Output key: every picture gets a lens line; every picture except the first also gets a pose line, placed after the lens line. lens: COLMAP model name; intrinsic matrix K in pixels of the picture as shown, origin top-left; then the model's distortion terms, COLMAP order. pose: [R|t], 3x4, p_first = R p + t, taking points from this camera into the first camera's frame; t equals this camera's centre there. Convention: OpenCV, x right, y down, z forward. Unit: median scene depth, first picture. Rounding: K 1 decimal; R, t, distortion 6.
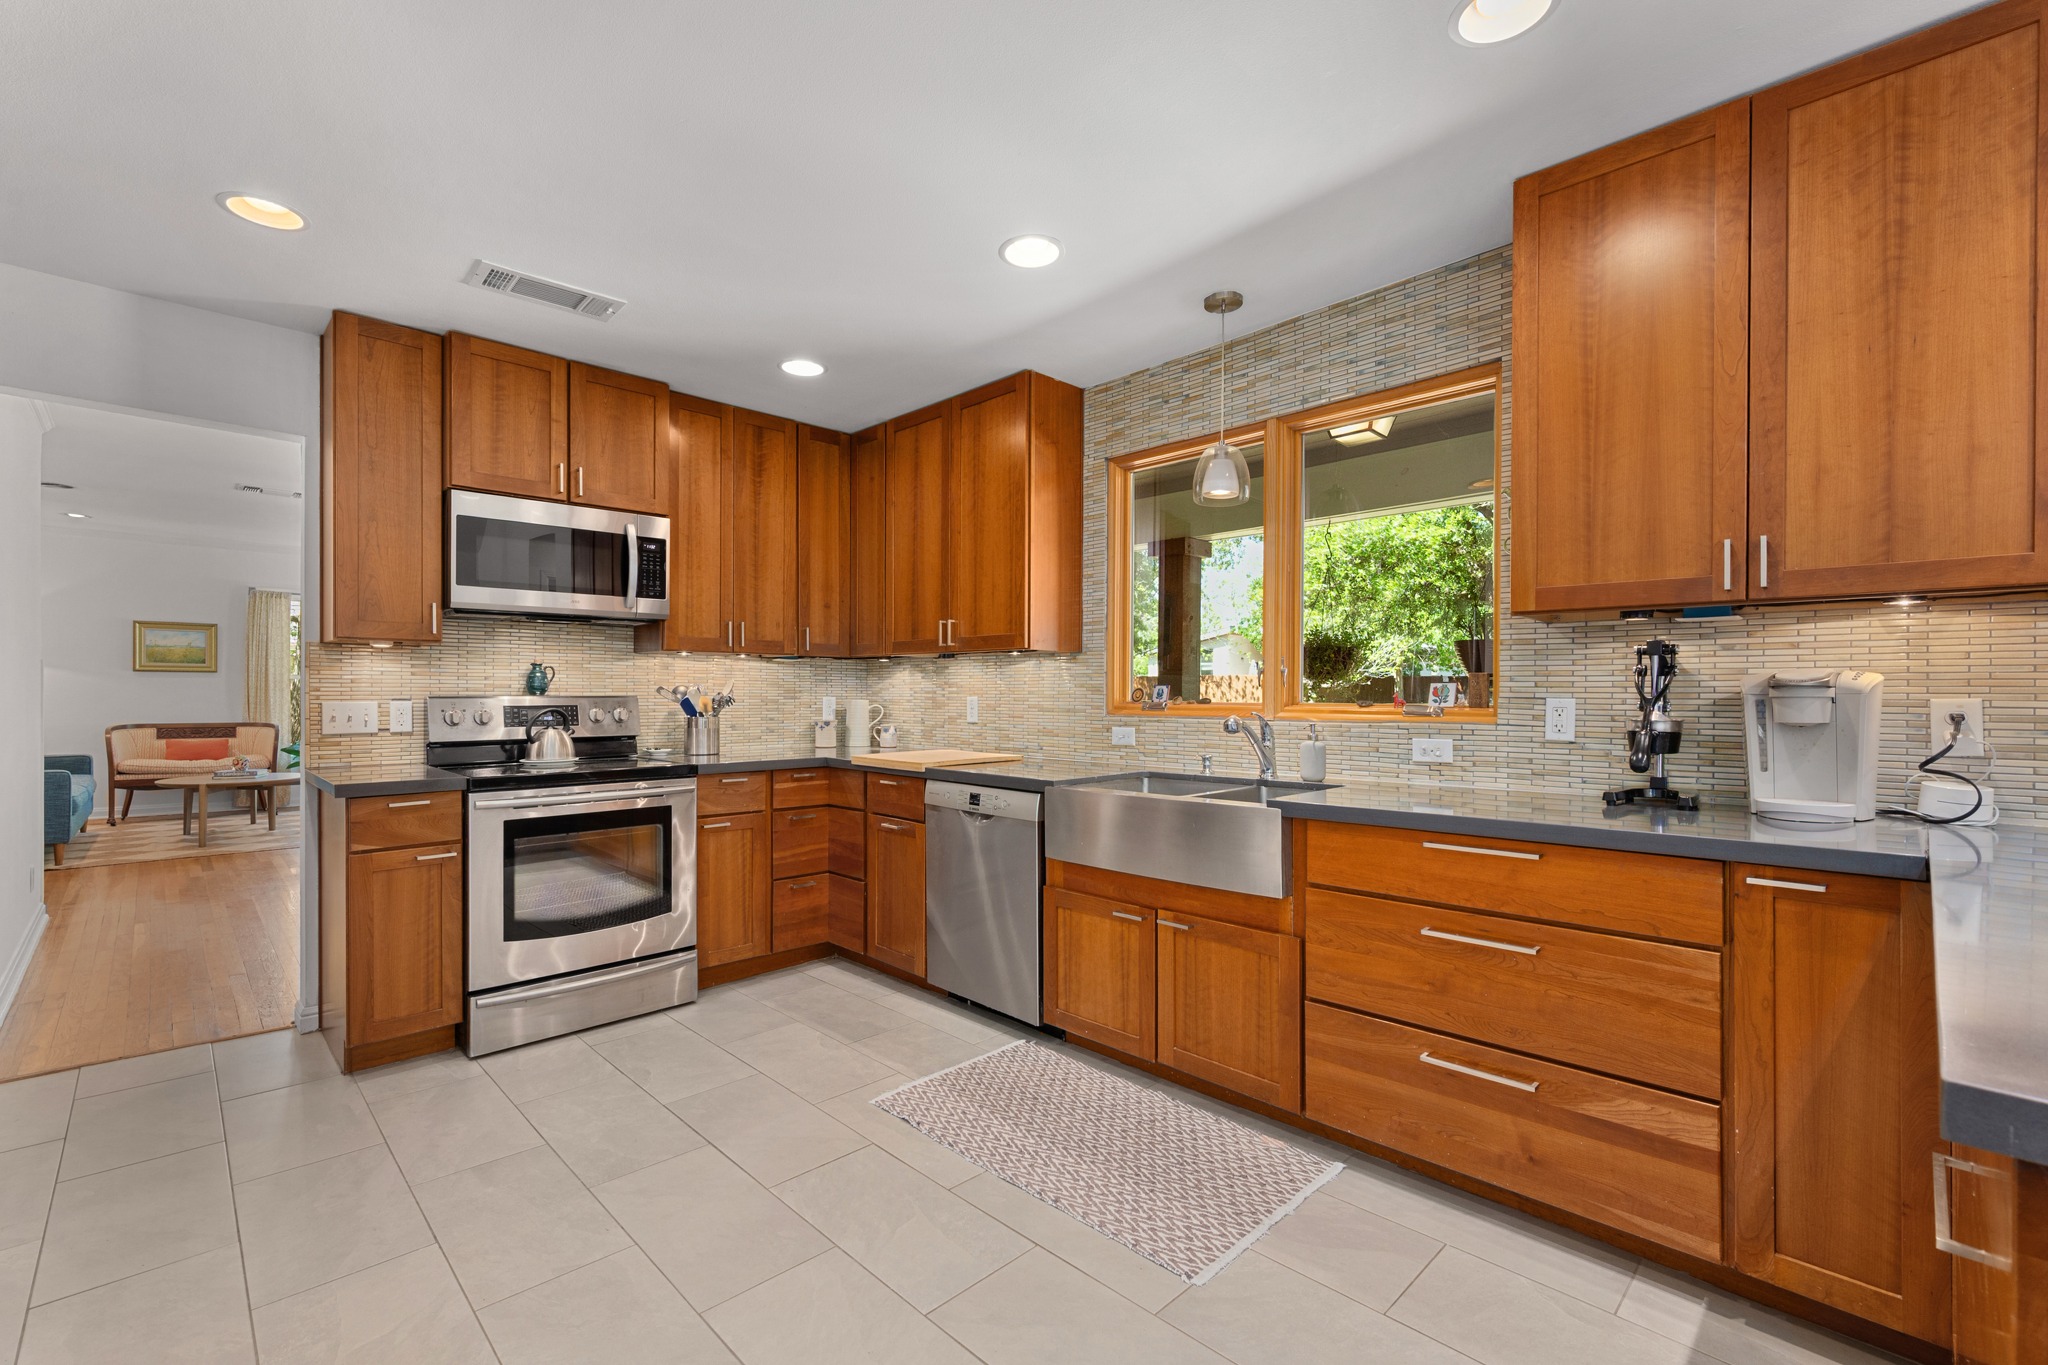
lens RADIAL K [[875.0, 0, 1012.8], [0, 875.0, 691.1], [0, 0, 1]] dist [-0.001452, -0.000059]
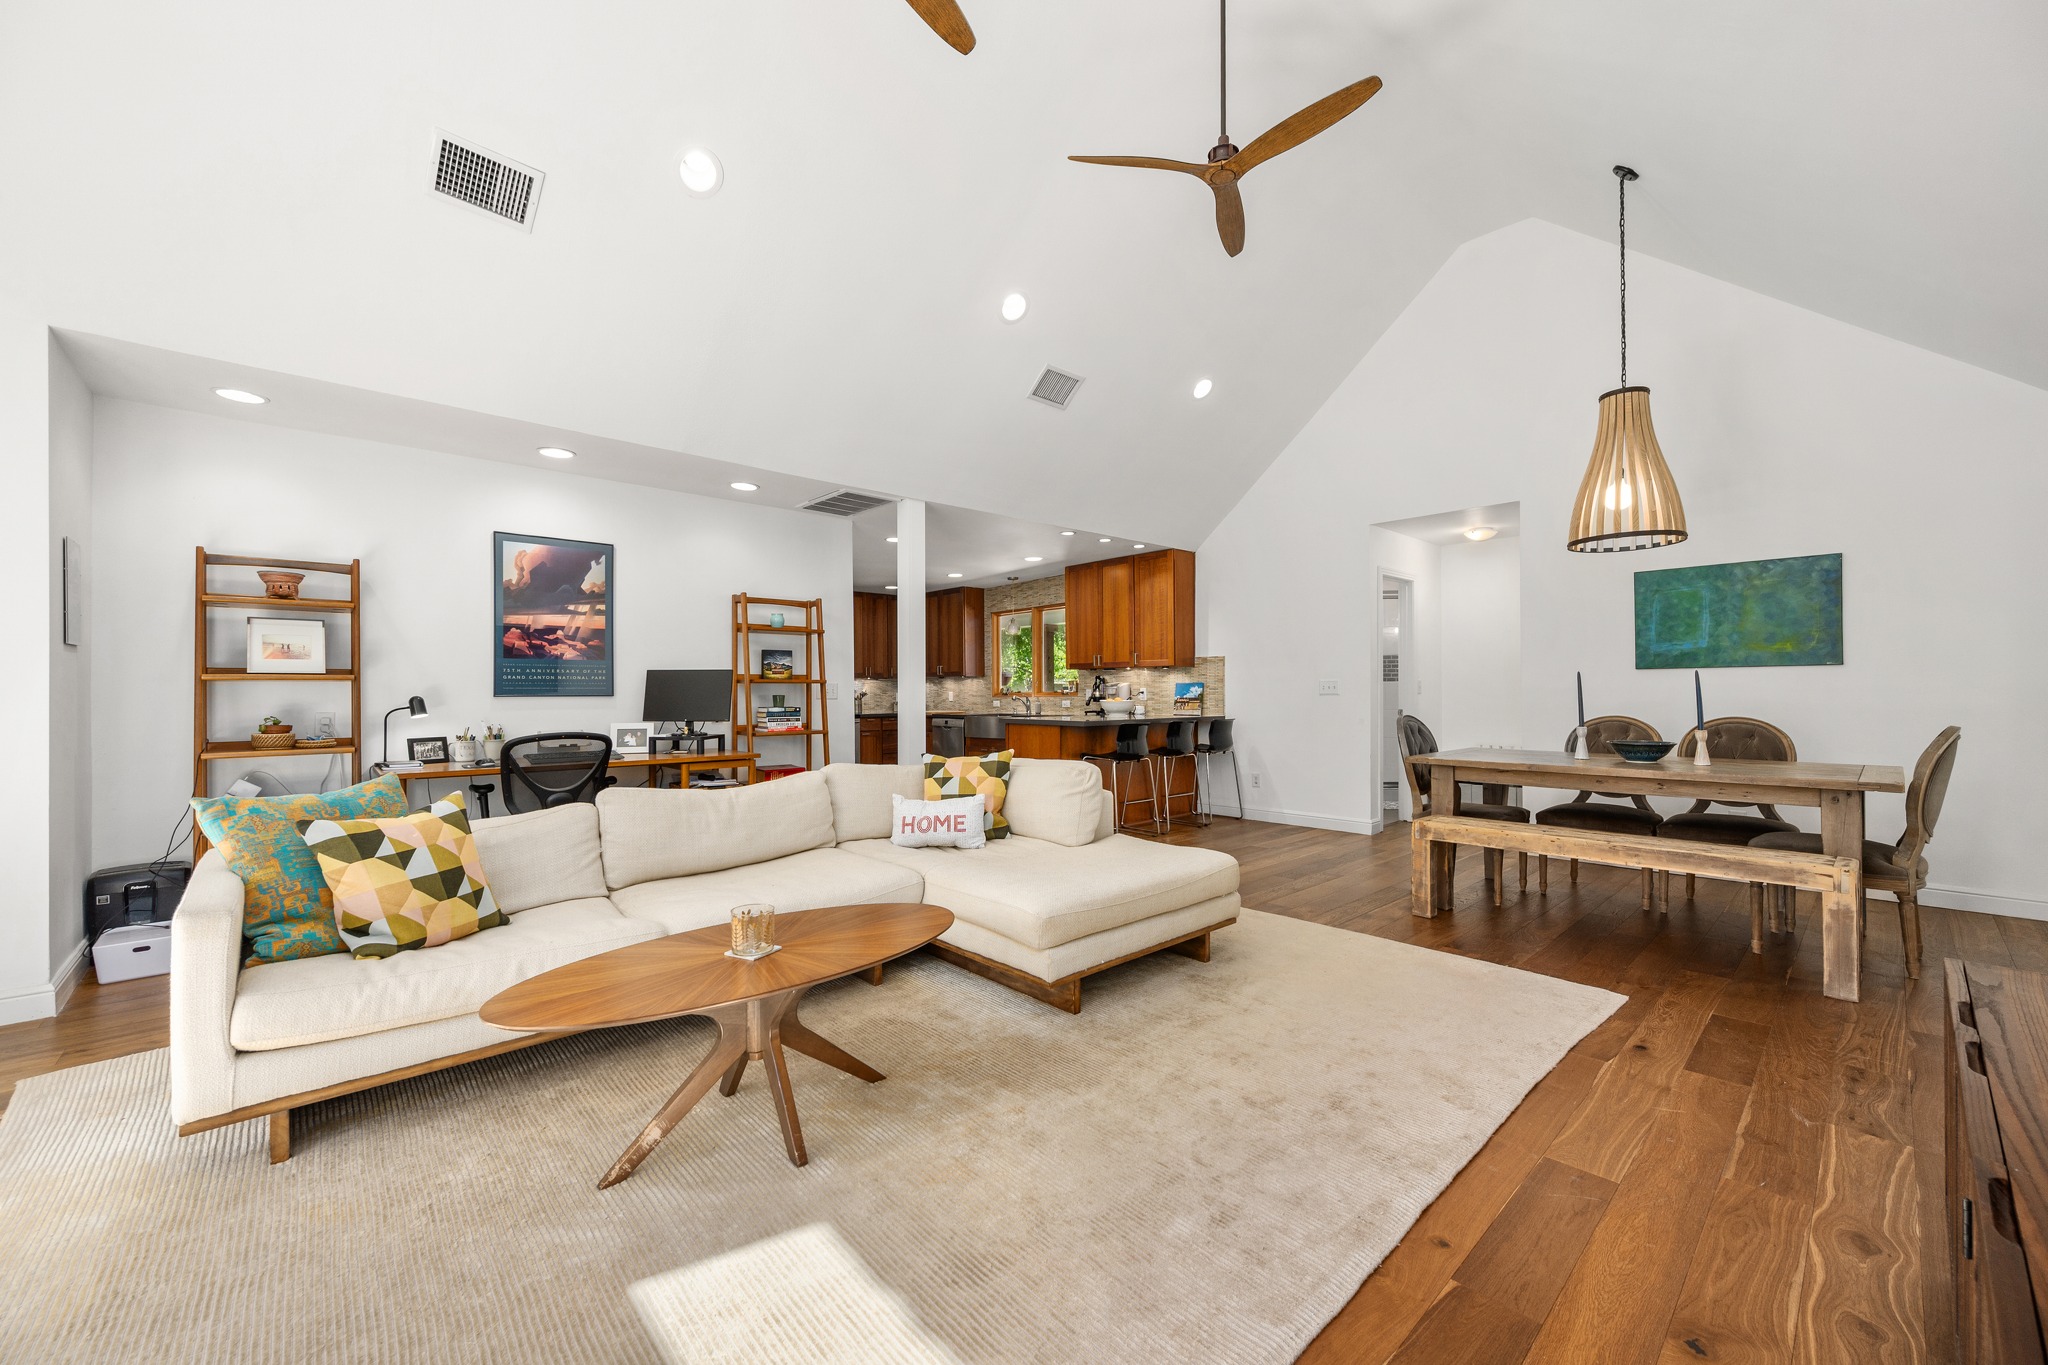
lens RADIAL K [[795.1, 0, 1027.6], [0, 795.1, 685.9], [0, 0, 1]] dist [-0.005914, 0.000073]
pose [[0.999639, -0.011498, -0.024294, 0.339659], [0.011267, 0.999890, -0.009624, 0.018437], [0.024402, 0.009347, 0.999659, -2.001711]]
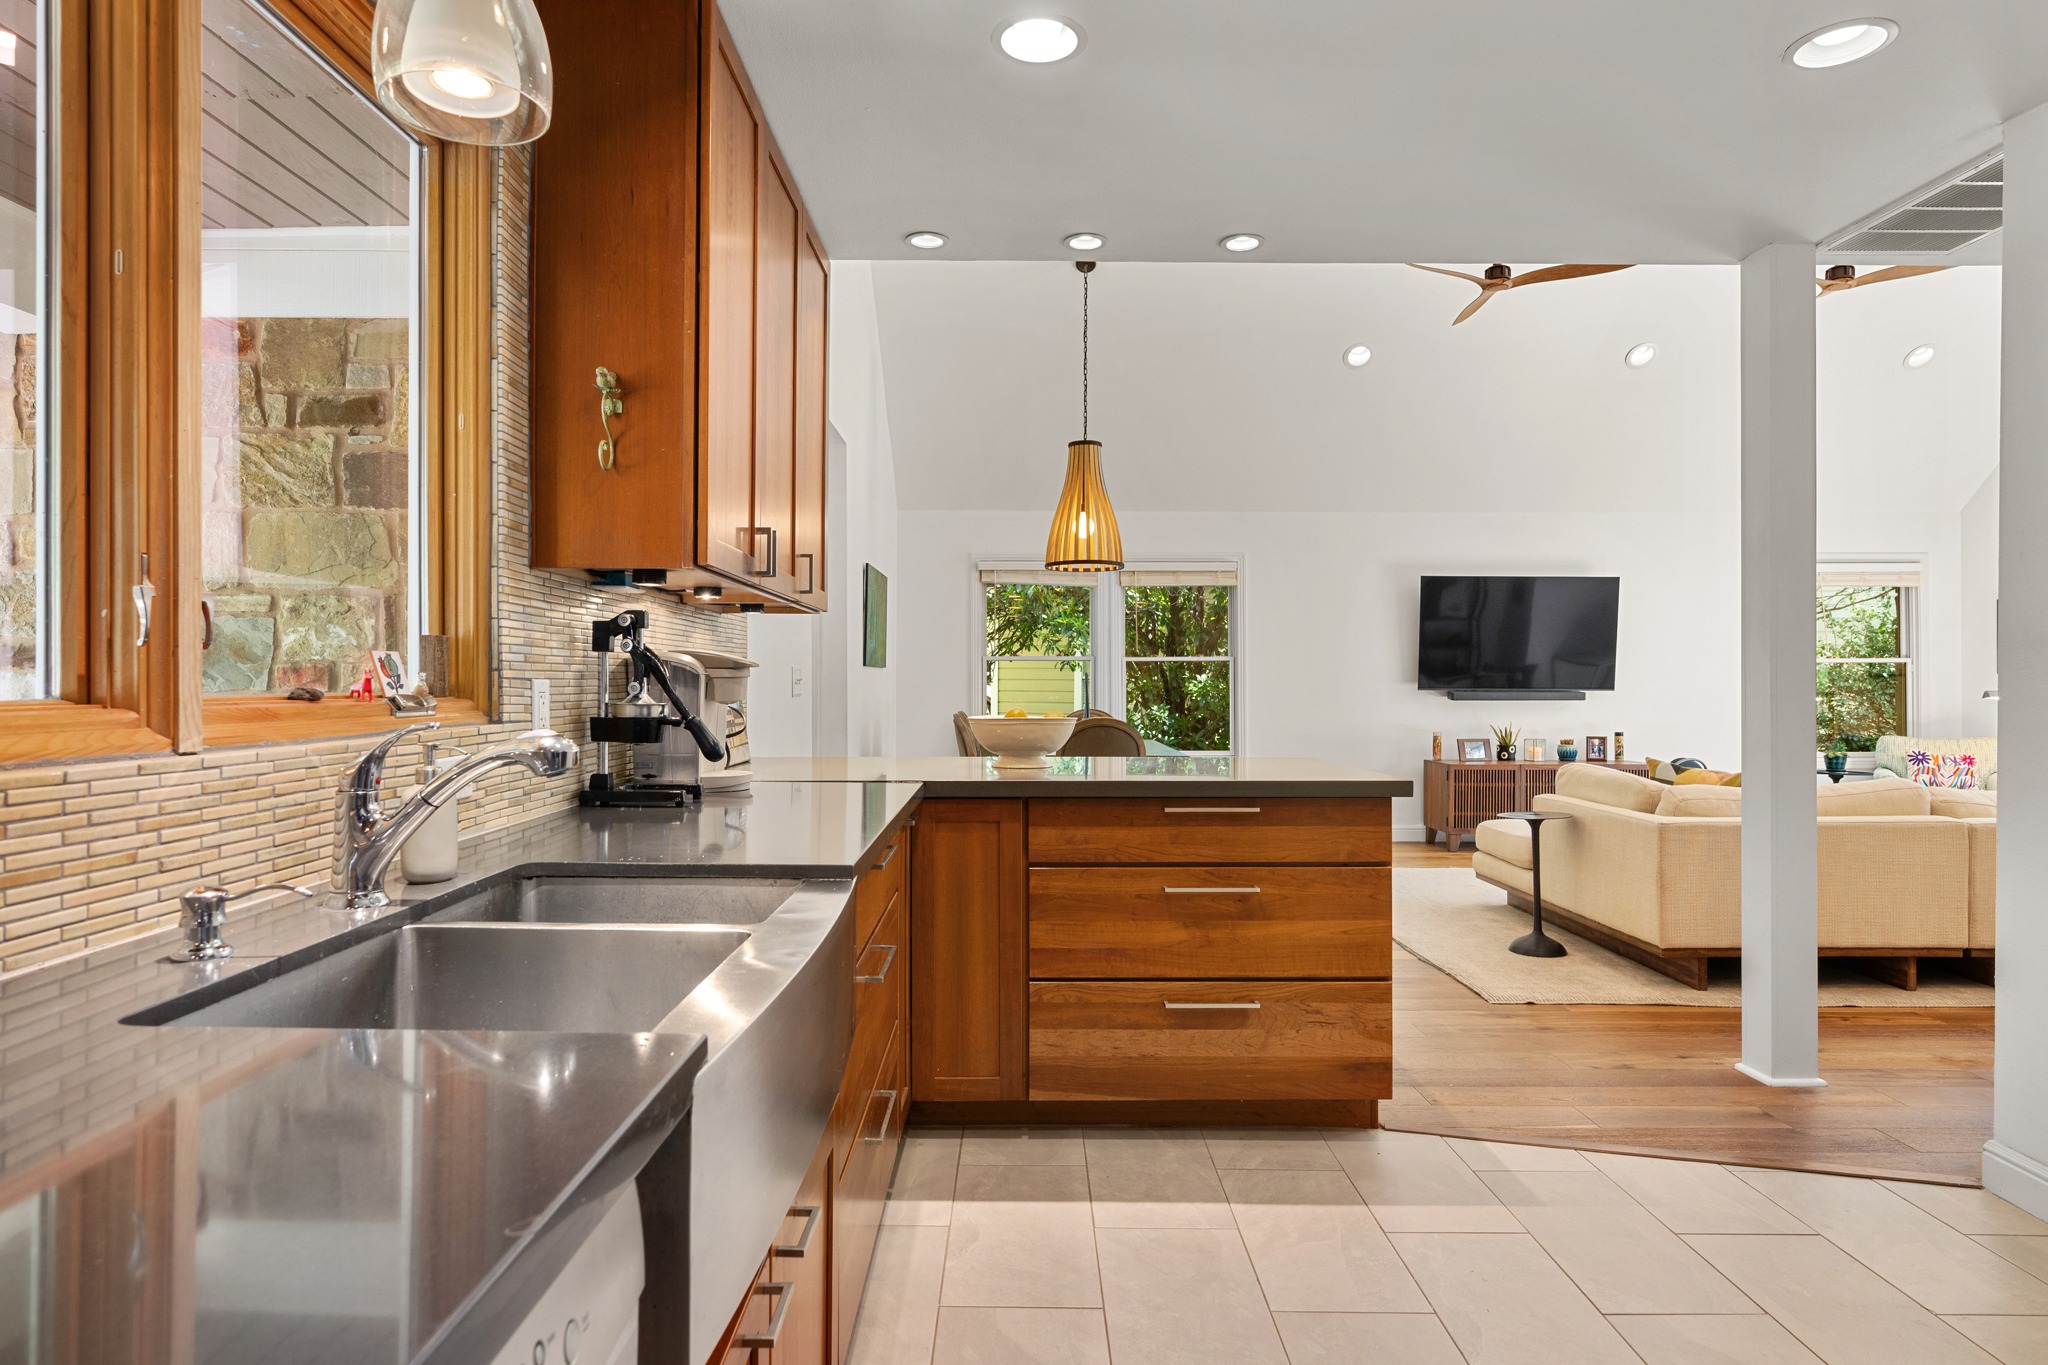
lens RADIAL K [[1139.2, 0, 1009.2], [0, 1139.2, 682.3], [0, 0, 1]] dist [-0.002694, -0.001929]
pose [[-0.707999, -0.005664, 0.706190, -0.206071], [-0.005851, 0.999981, 0.002154, 0.004807], [-0.706189, -0.002607, -0.708019, 1.050439]]
